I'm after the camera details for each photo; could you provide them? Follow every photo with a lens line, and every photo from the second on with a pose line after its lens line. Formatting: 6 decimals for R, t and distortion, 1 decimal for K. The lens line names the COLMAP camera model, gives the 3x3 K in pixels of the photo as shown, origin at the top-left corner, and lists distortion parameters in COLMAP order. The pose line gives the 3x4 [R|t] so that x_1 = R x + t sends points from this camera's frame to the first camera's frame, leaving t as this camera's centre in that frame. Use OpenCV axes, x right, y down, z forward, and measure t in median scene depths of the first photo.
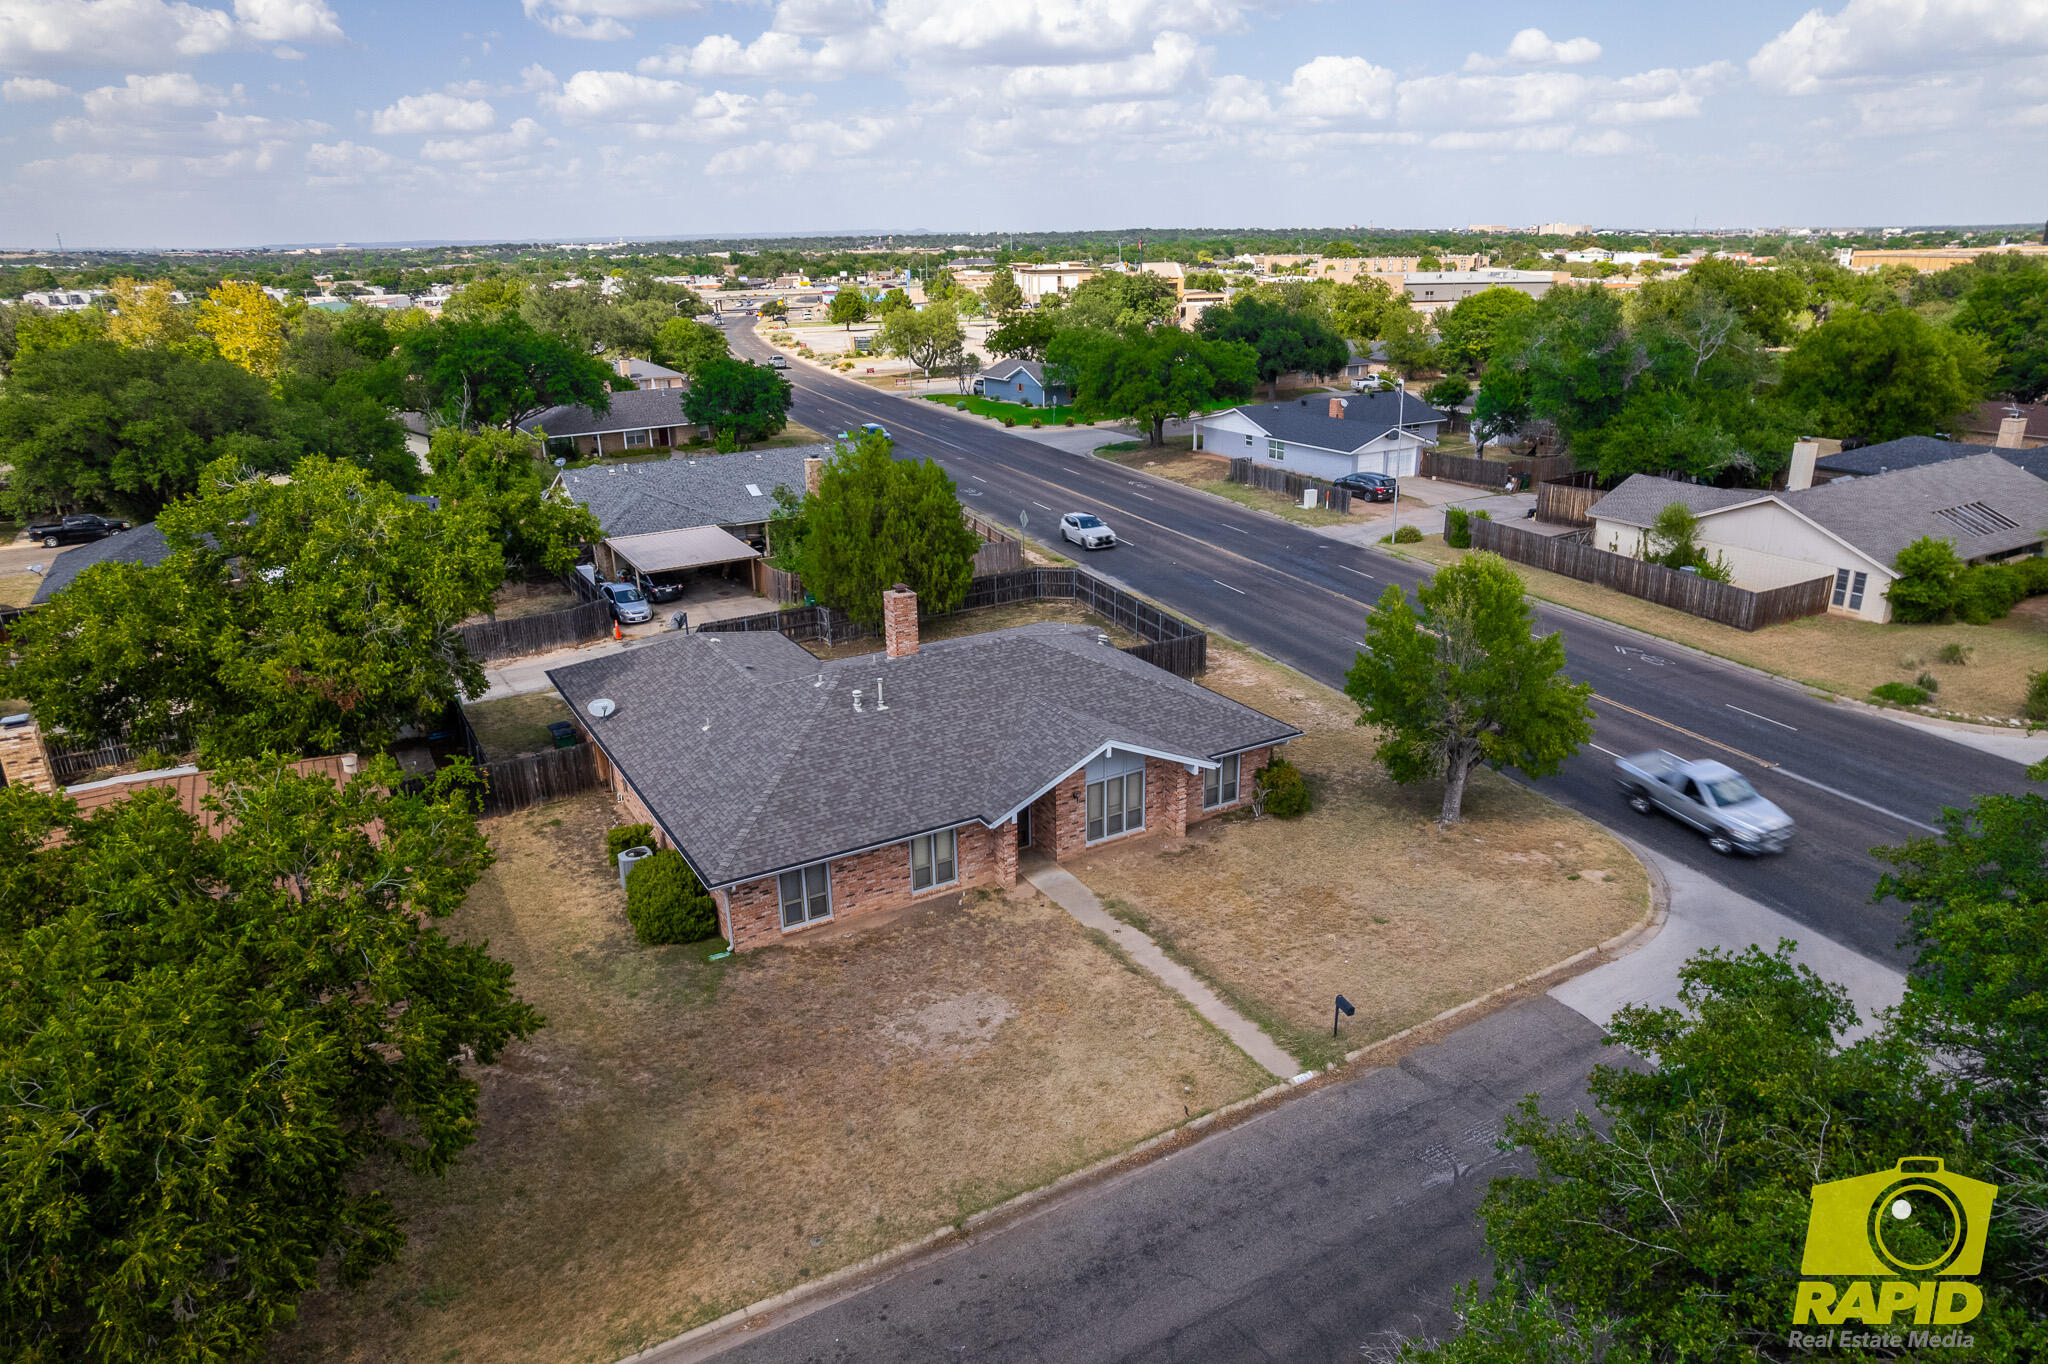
lens RADIAL K [[1317.4, 0, 1030.4], [0, 1317.4, 684.2], [0, 0, 1]] dist [-0.072950, 0.066909]
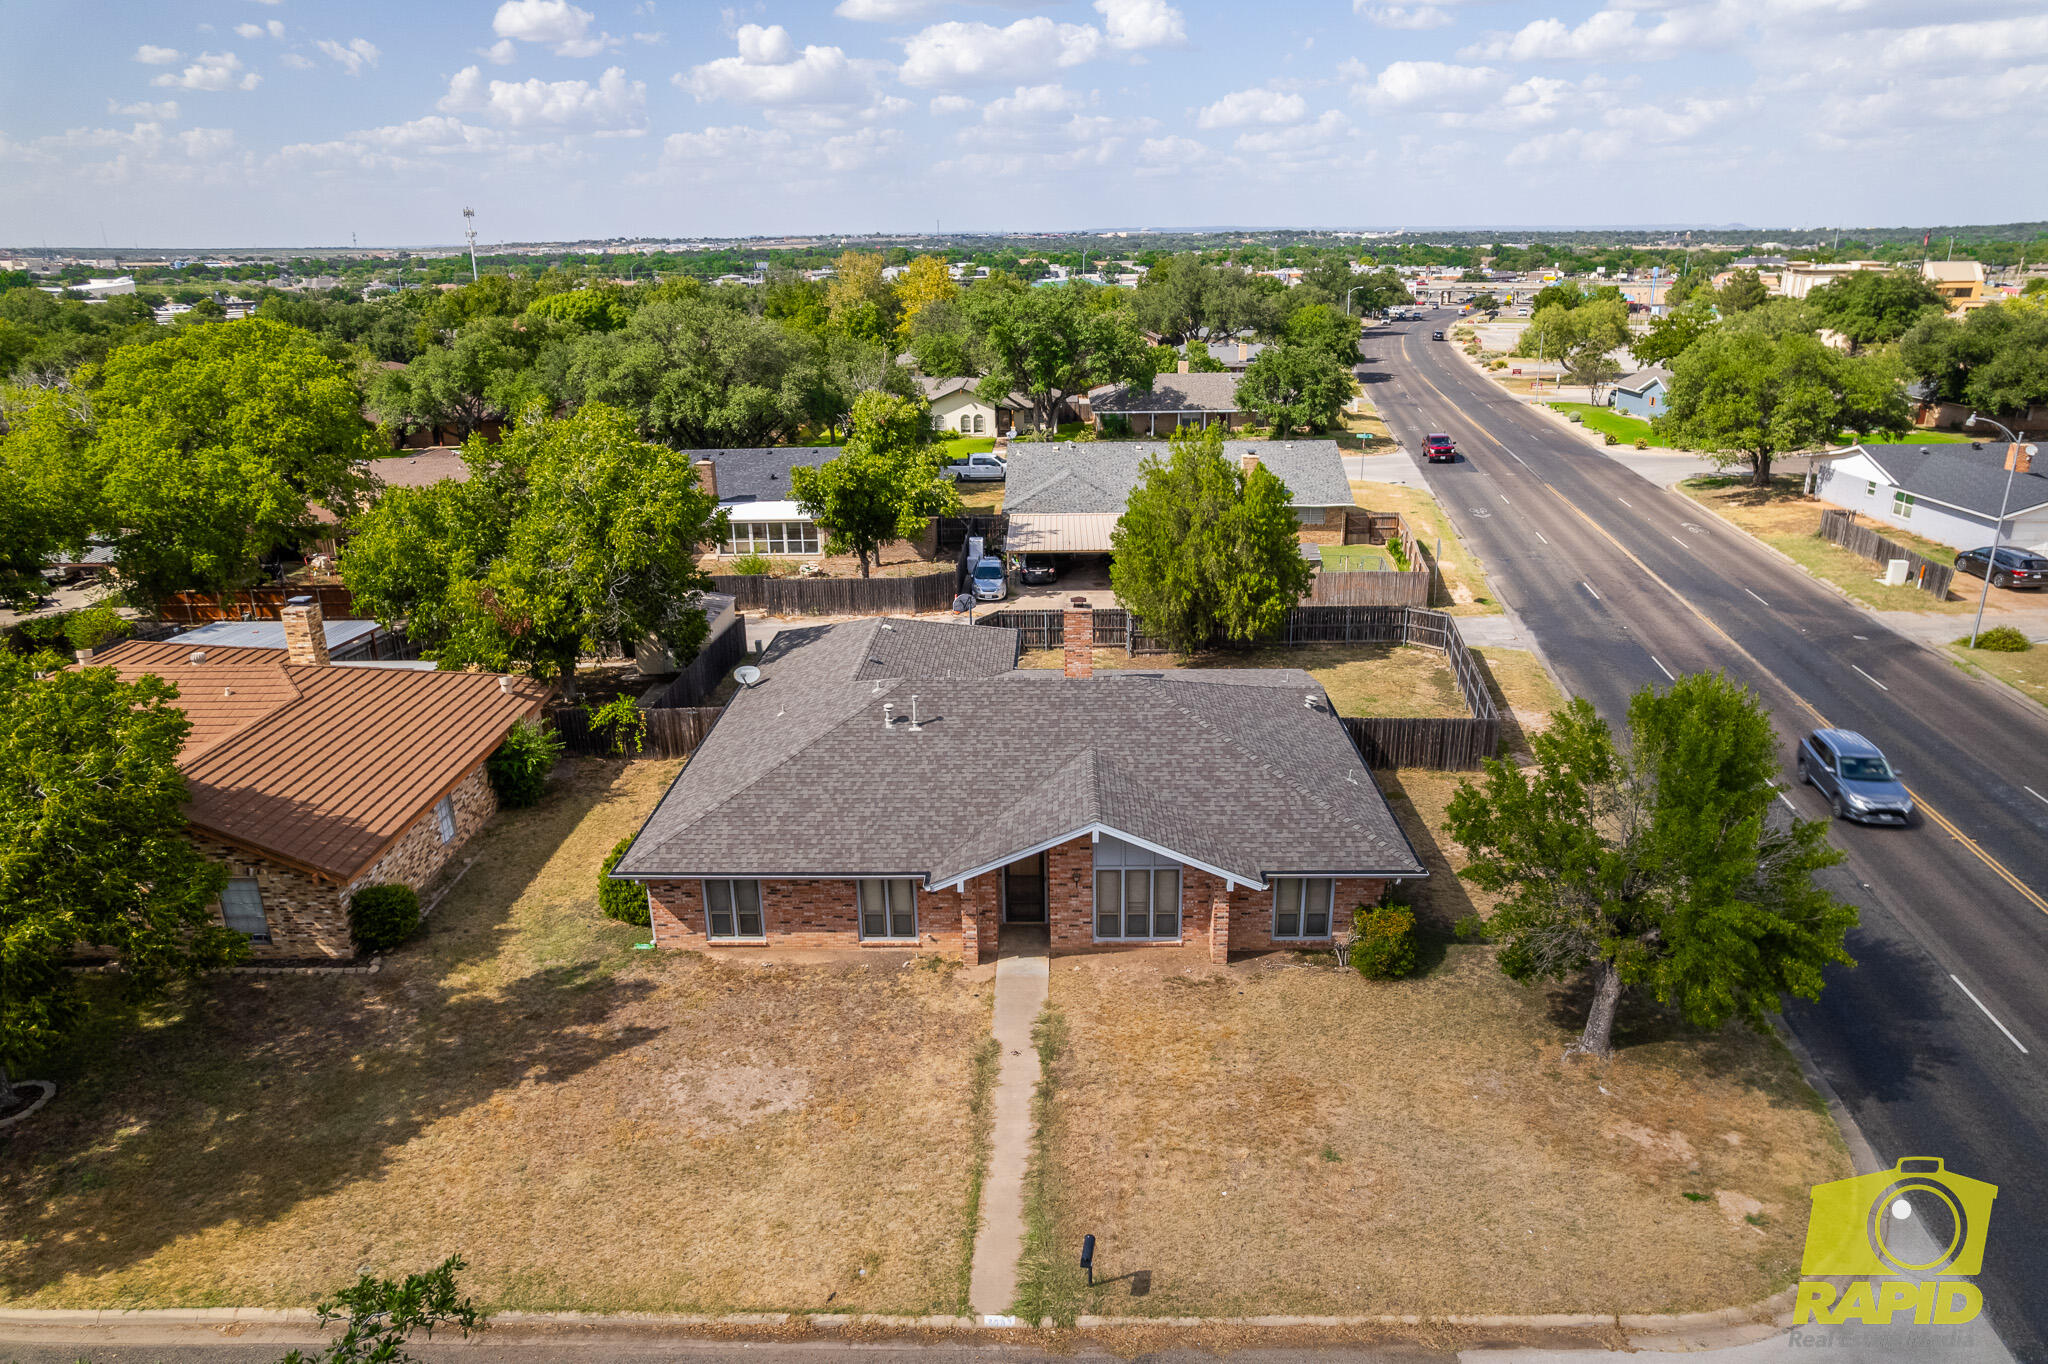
lens RADIAL K [[1317.4, 0, 1030.4], [0, 1317.4, 684.2], [0, 0, 1]] dist [-0.072950, 0.066909]
pose [[0.848269, 0.176772, -0.499190, 0.252356], [-0.173479, 0.983386, 0.053444, -0.046766], [0.500344, 0.041264, 0.864843, 0.168927]]
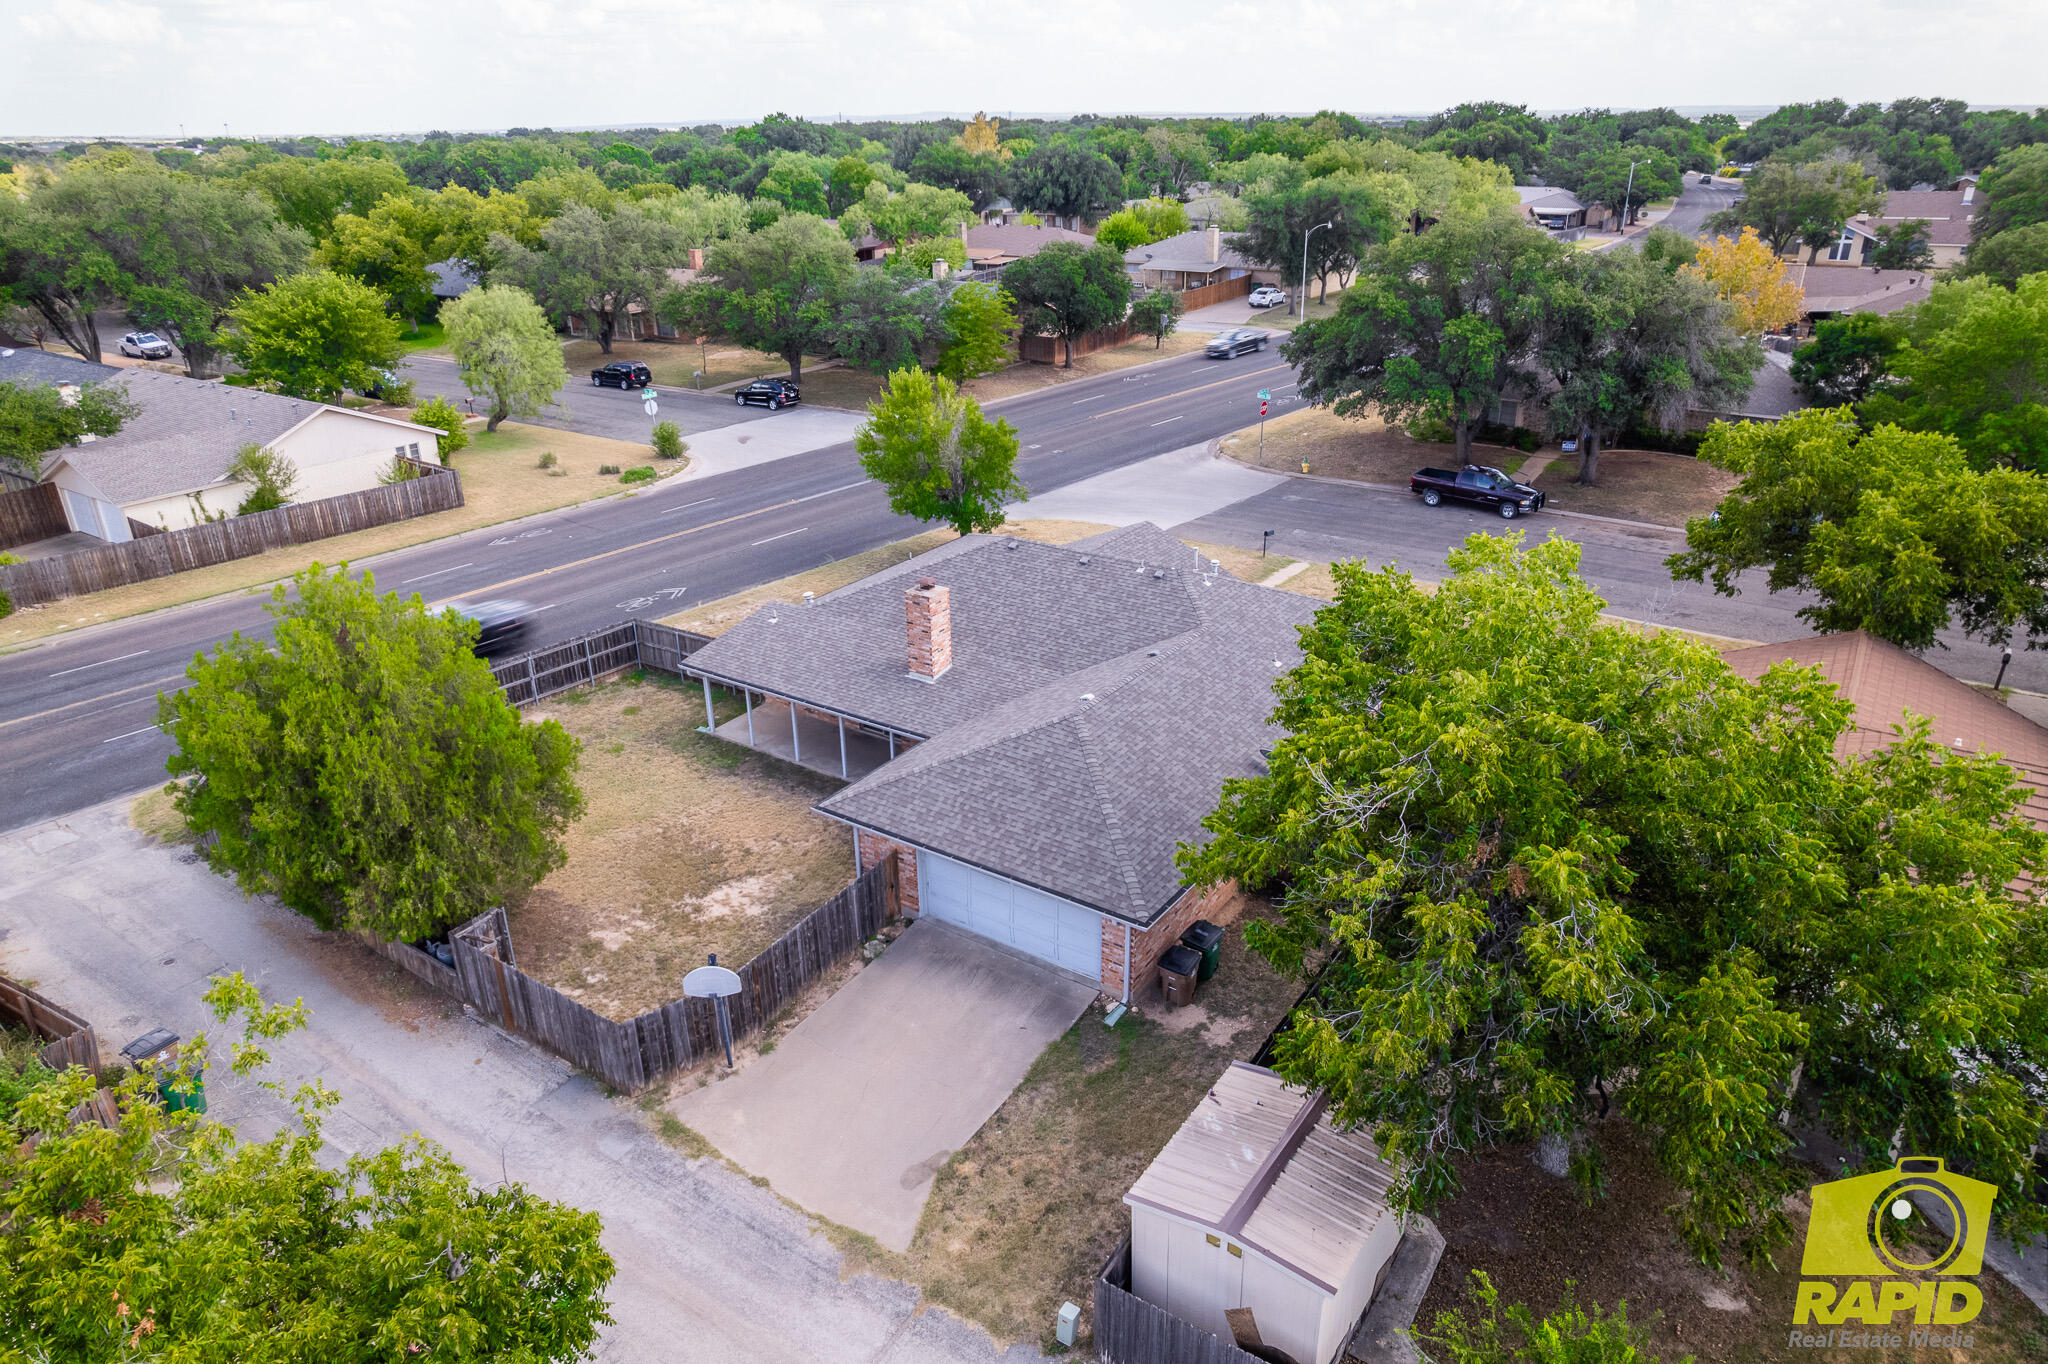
lens RADIAL K [[1317.4, 0, 1030.4], [0, 1317.4, 684.2], [0, 0, 1]] dist [-0.072950, 0.066909]
pose [[-0.434266, -0.336741, 0.835475, -0.618952], [0.313855, 0.812813, 0.490744, -0.302225], [-0.844339, 0.475331, -0.247289, 0.915057]]
